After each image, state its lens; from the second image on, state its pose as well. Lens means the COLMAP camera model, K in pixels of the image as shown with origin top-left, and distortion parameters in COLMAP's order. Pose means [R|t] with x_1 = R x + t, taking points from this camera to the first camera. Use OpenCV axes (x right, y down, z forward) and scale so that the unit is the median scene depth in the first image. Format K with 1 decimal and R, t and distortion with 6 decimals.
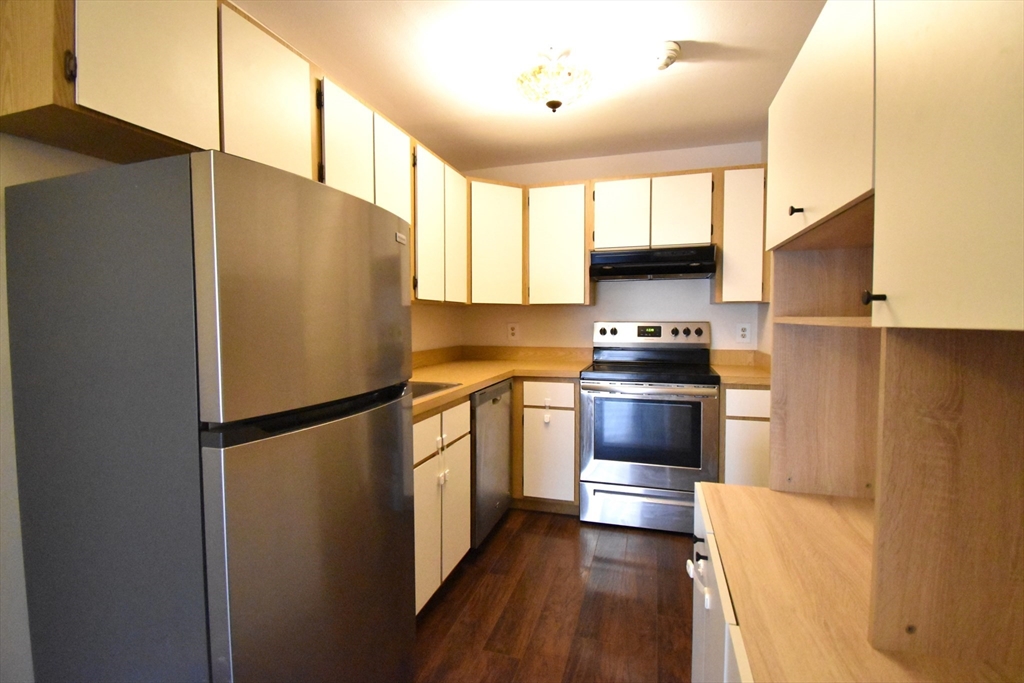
lens RADIAL K [[470.5, 0, 515.3], [0, 470.5, 339.3], [0, 0, 1]] dist [0.003819, -0.017194]
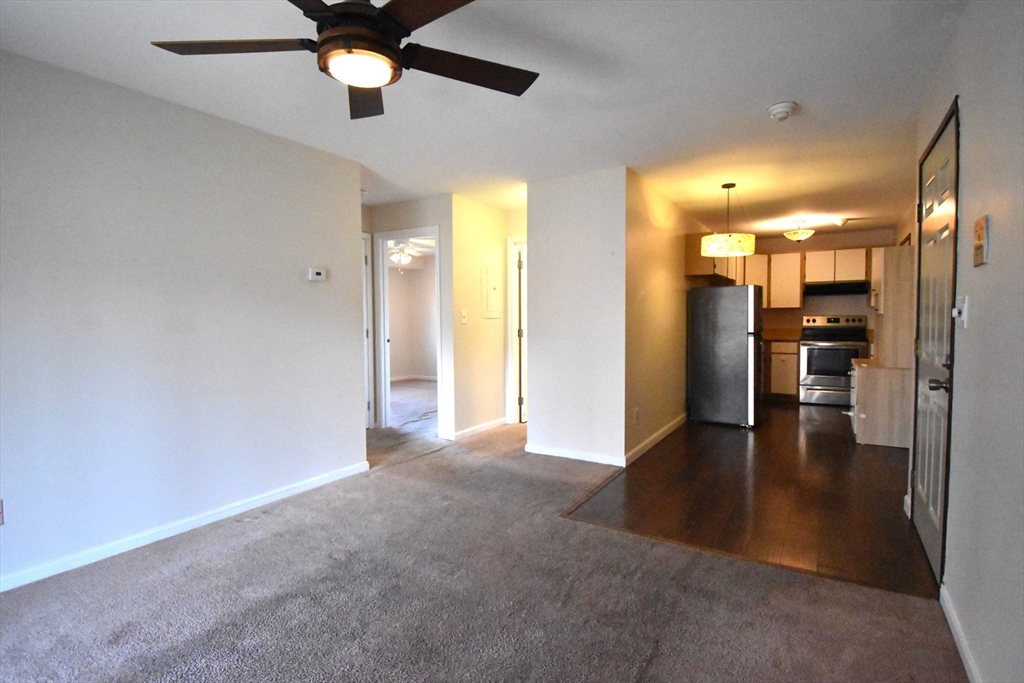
lens RADIAL K [[502.2, 0, 528.9], [0, 502.2, 338.8], [0, 0, 1]] dist [0.010271, -0.000127]
pose [[0.969174, 0.003786, -0.246349, -0.520806], [-0.004711, 0.999984, -0.003166, 0.086321], [0.246333, 0.004229, 0.969176, -1.651636]]
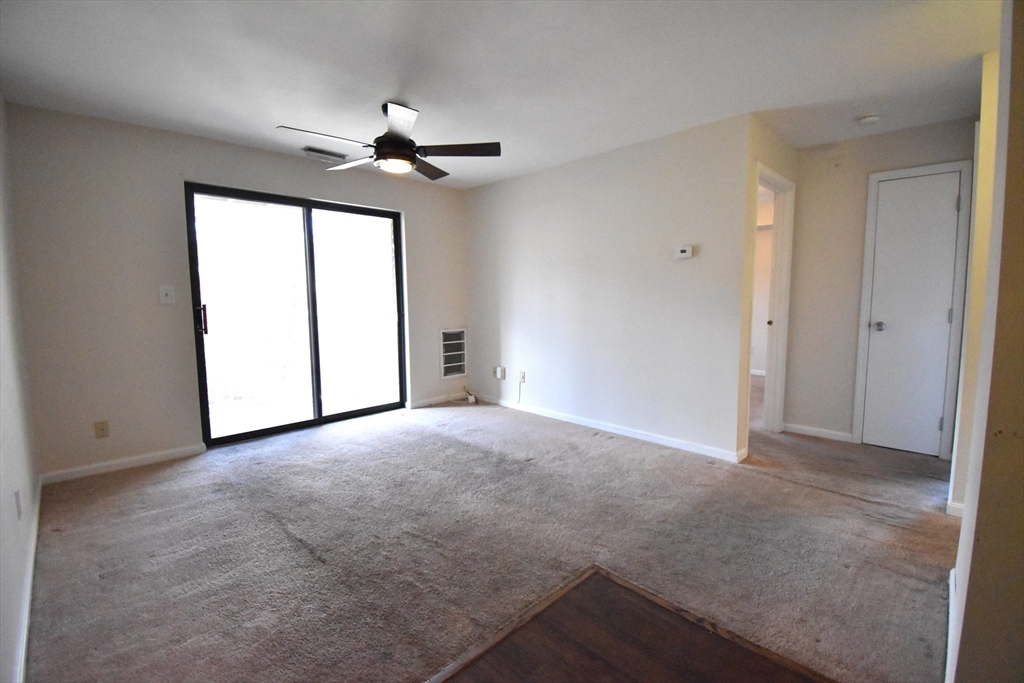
lens RADIAL K [[454.0, 0, 511.0], [0, 454.0, 340.0], [0, 0, 1]] dist [0.000615, -0.000578]
pose [[-0.484748, 0.083960, -0.870615, -0.084836], [-0.037856, 0.992435, 0.116785, 0.035161], [0.873834, 0.089570, -0.477903, -0.446397]]
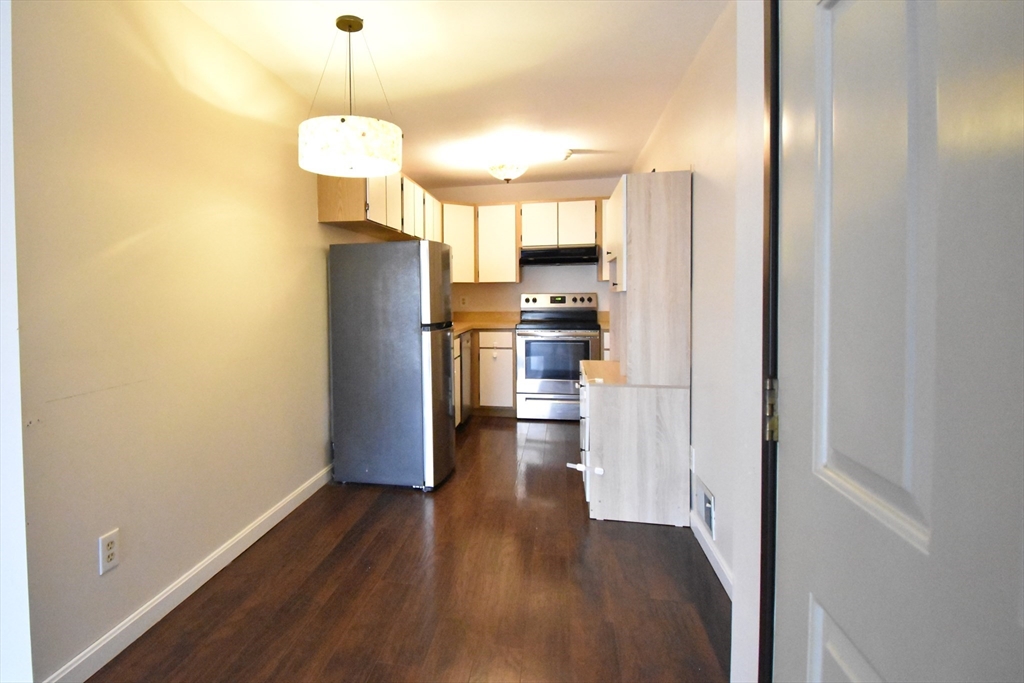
lens RADIAL K [[550.3, 0, 428.5], [0, 550.3, 310.6], [0, 0, 1]] dist [0.003022, 0.000109]
pose [[0.998662, -0.010154, 0.050706, -0.243457], [0.010904, 0.999835, -0.014543, 0.043168], [-0.050550, 0.015076, 0.998608, -0.823199]]
